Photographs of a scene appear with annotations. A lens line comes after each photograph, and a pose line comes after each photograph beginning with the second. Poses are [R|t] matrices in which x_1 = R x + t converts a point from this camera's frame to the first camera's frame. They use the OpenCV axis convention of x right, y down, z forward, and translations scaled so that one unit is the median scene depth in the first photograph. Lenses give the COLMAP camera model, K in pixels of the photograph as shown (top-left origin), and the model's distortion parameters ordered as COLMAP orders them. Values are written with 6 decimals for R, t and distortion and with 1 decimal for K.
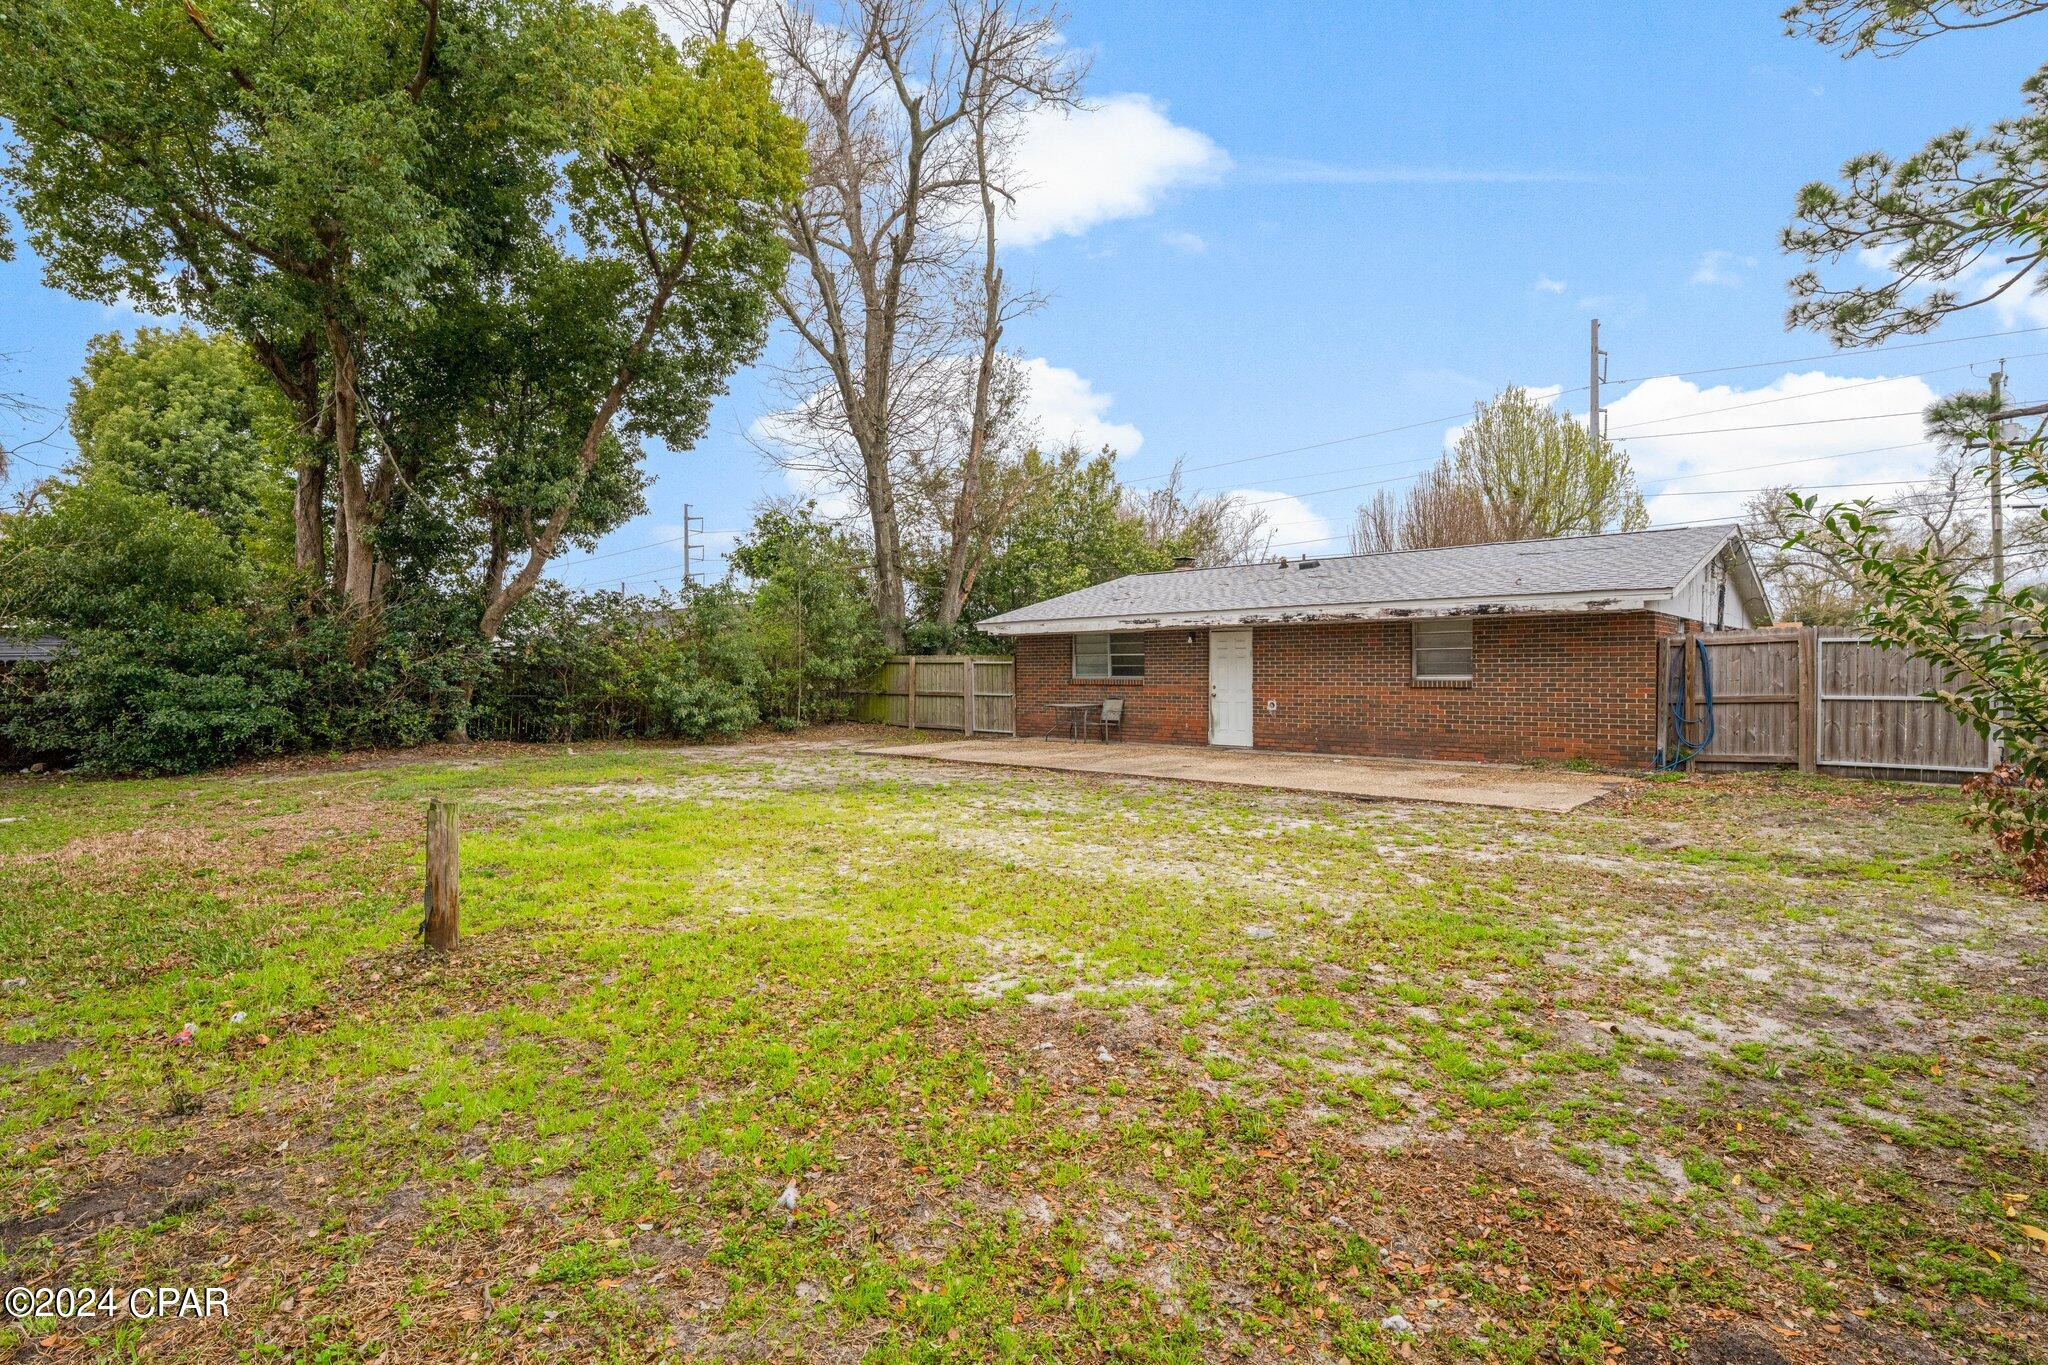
lens RADIAL K [[974.5, 0, 1024.0], [0, 974.5, 682.5], [0, 0, 1]] dist [0.000589, -0.000100]
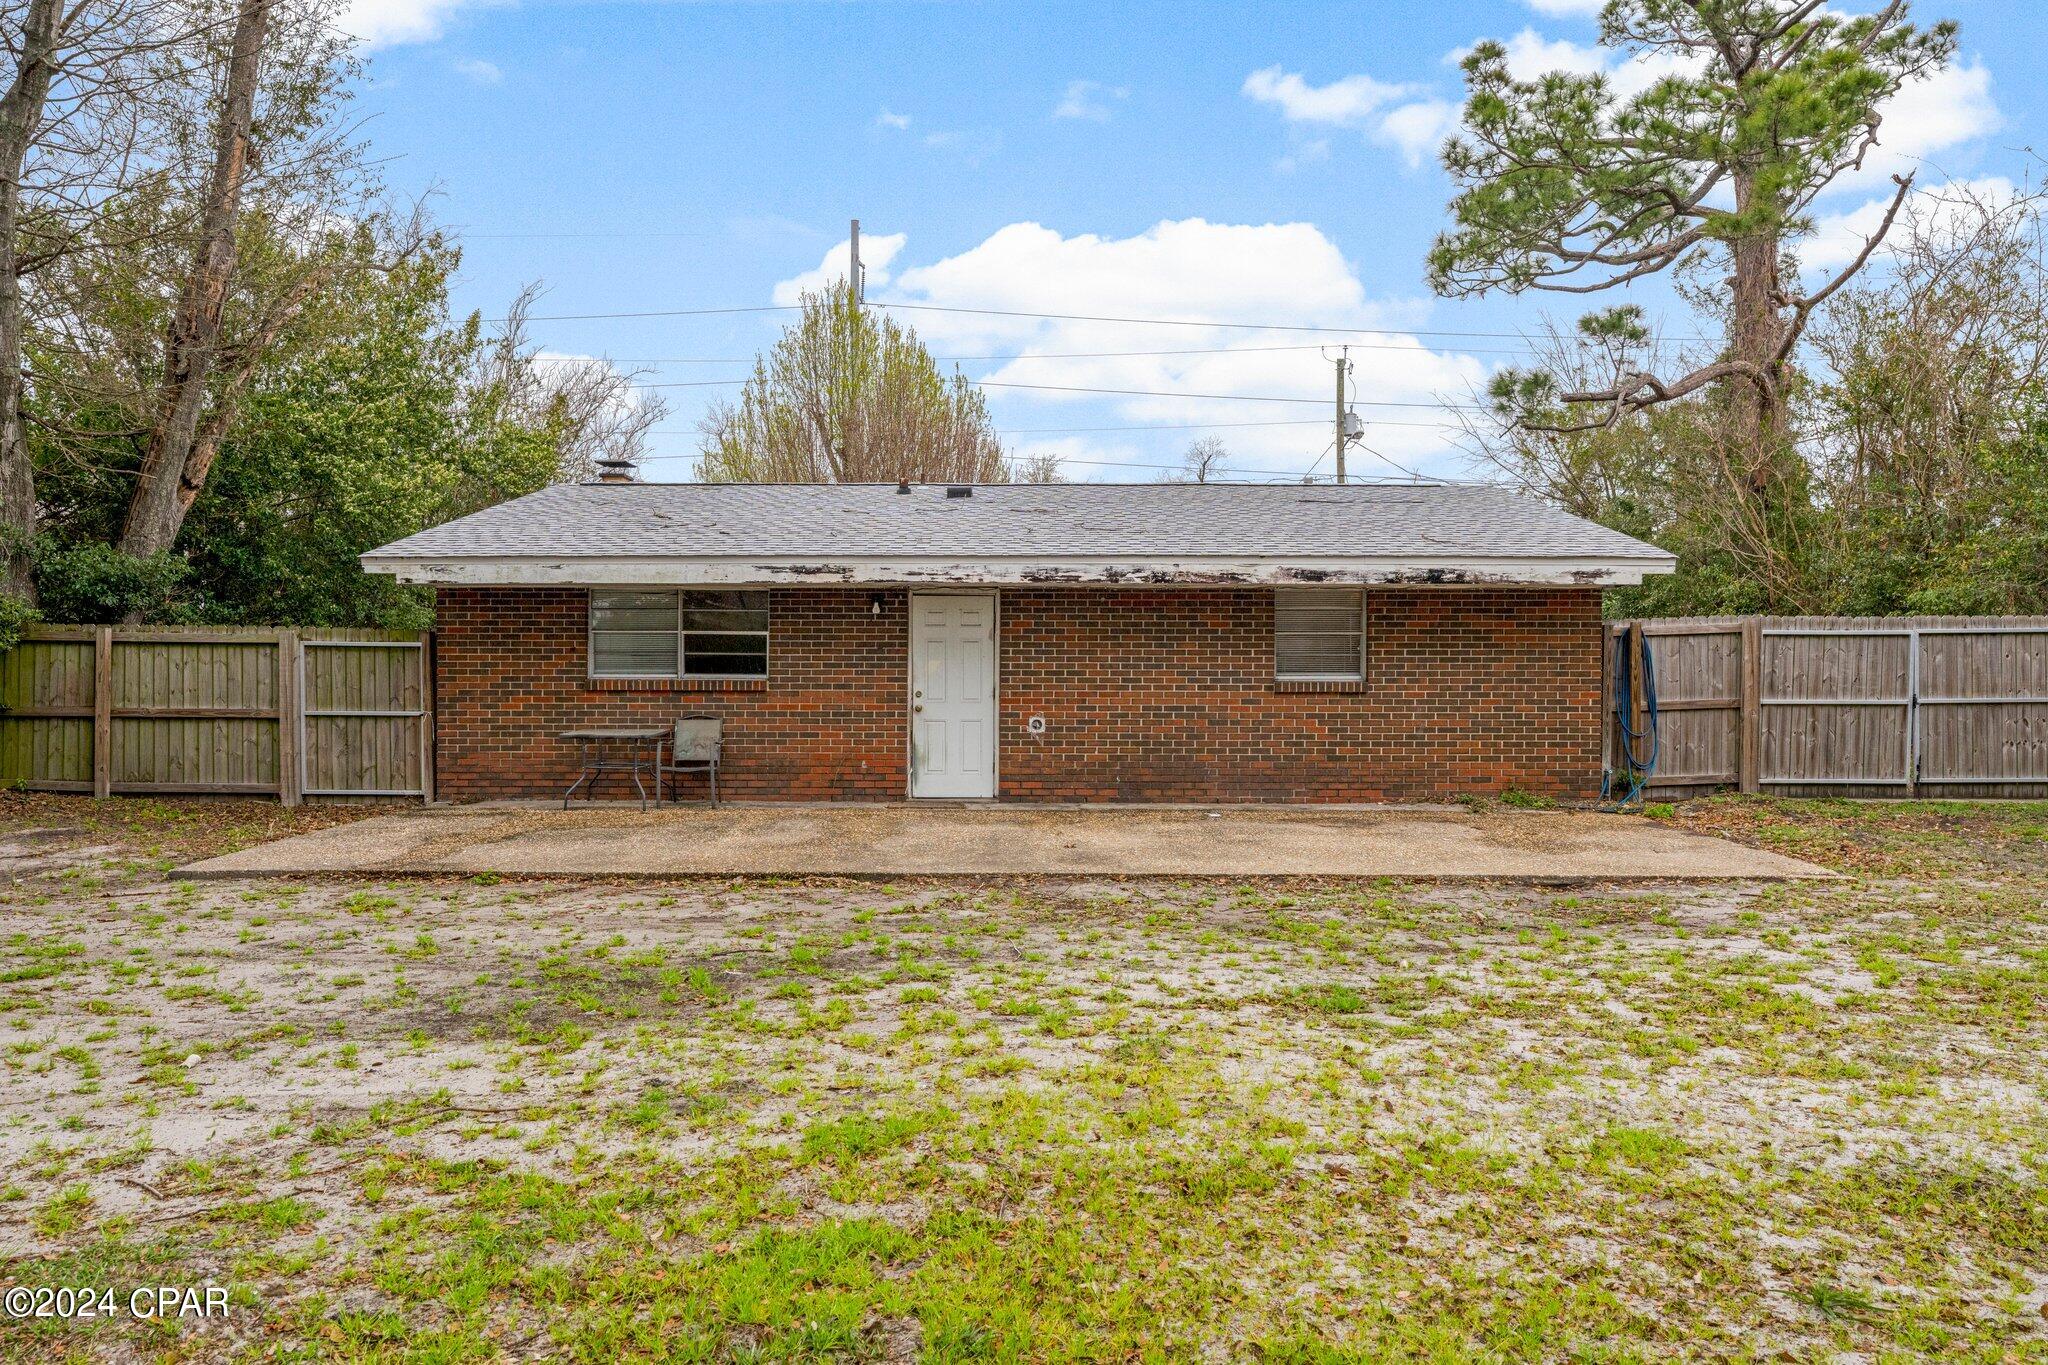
lens RADIAL K [[1397.1, 0, 1028.3], [0, 1397.1, 673.4], [0, 0, 1]] dist [0.003759, -0.001059]
pose [[0.745664, 0.001791, 0.666320, -0.295610], [0.002375, 0.999983, -0.005346, -0.002709], [-0.666318, 0.005569, 0.745647, 0.367766]]
